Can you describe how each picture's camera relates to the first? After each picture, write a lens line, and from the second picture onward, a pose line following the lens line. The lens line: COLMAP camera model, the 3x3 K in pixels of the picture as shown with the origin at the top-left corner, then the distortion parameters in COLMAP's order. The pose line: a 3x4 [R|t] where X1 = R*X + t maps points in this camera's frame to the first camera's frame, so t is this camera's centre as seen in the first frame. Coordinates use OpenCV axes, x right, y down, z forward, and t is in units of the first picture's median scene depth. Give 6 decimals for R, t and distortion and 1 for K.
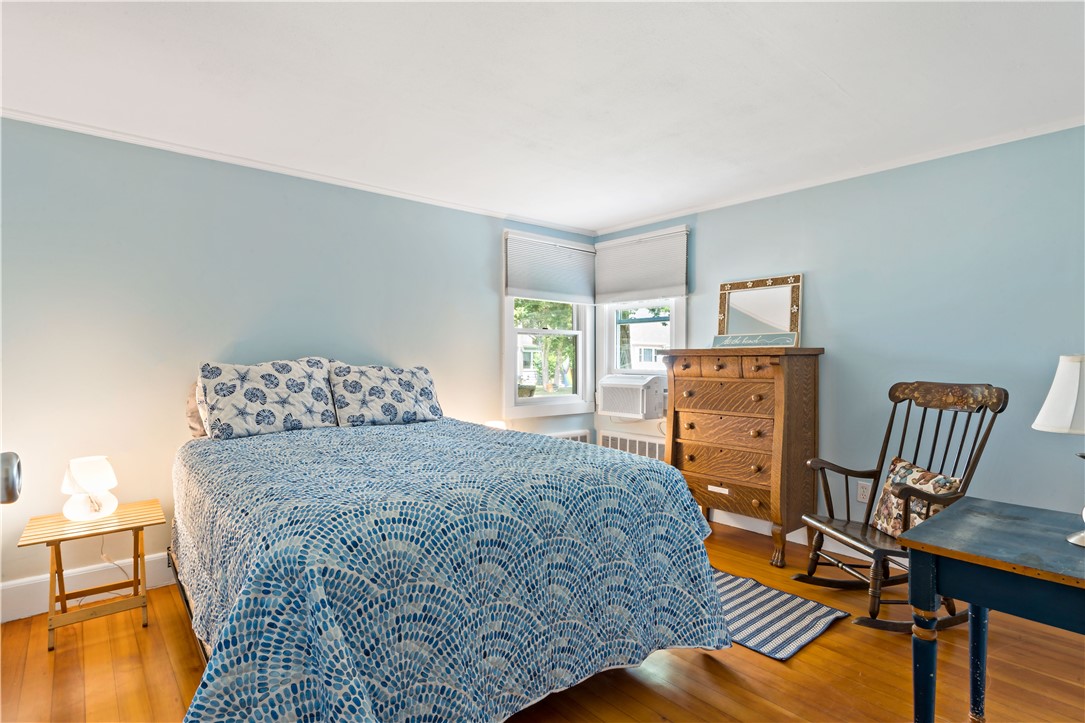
lens RADIAL K [[561.2, 0, 546.2], [0, 561.2, 363.5], [0, 0, 1]] dist [-0.001393, -0.000023]
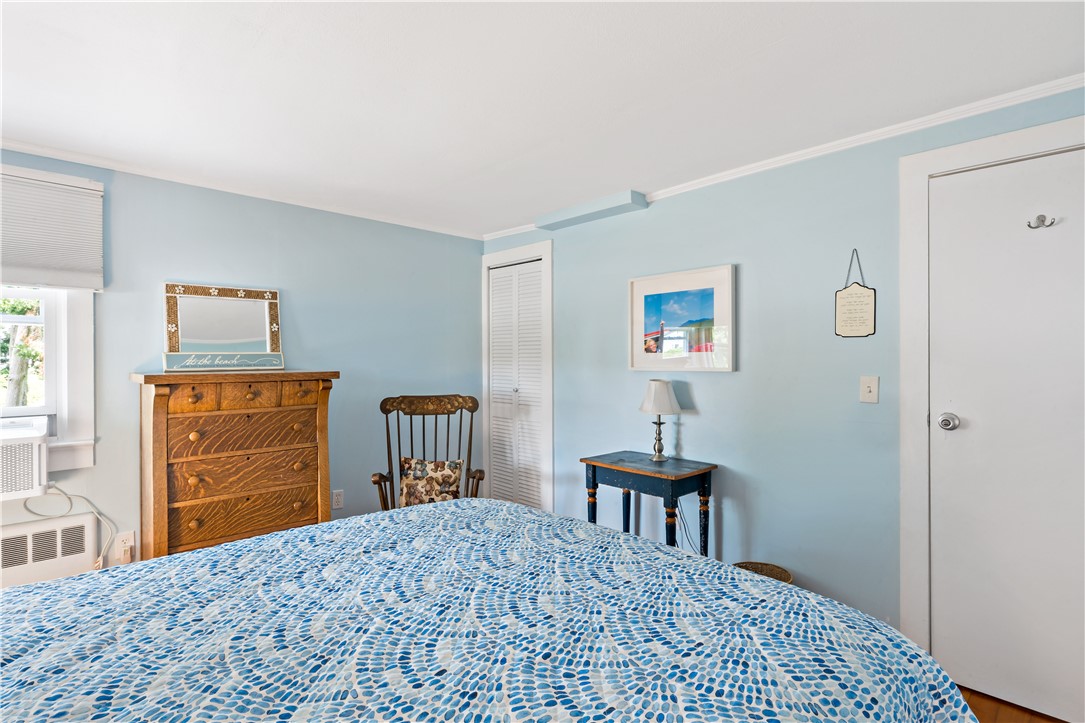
lens RADIAL K [[531.4, 0, 541.9], [0, 531.4, 361.1], [0, 0, 1]] dist [-0.001519, -0.002080]
pose [[-0.045248, -0.009136, 0.998934, -0.459876], [0.009025, 0.999914, 0.009554, -0.045419], [-0.998935, 0.009448, -0.045161, 0.595247]]
